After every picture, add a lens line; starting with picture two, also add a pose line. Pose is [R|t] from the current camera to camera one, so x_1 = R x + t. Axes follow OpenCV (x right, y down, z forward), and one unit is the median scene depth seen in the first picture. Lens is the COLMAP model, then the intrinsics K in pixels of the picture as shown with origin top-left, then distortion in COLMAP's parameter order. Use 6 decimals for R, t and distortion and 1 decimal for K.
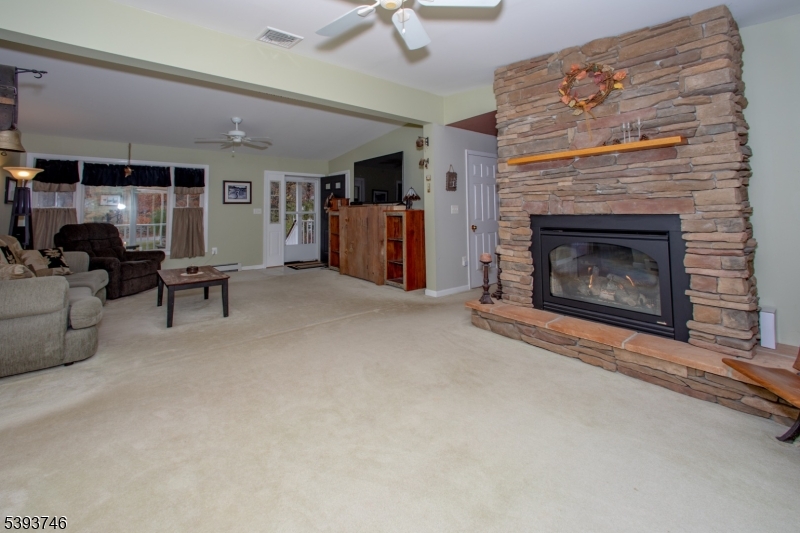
lens RADIAL K [[351.7, 0, 400.0], [0, 351.7, 266.5], [0, 0, 1]] dist [-0.002557, -0.000526]
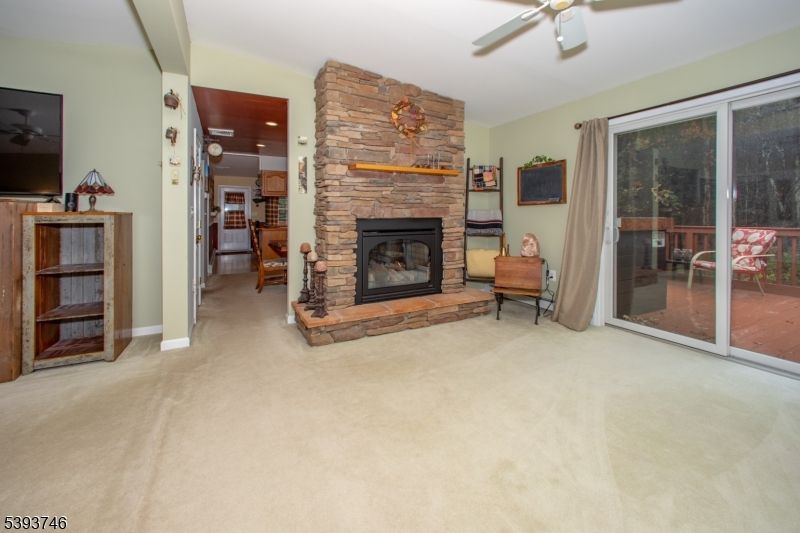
lens RADIAL K [[324.2, 0, 400.0], [0, 324.2, 266.5], [0, 0, 1]] dist [0.001413, 0.000090]
pose [[0.187444, -0.153467, 0.970213, -0.642689], [0.147240, 0.980950, 0.126718, -0.123475], [-0.971177, 0.119102, 0.206470, 0.769904]]
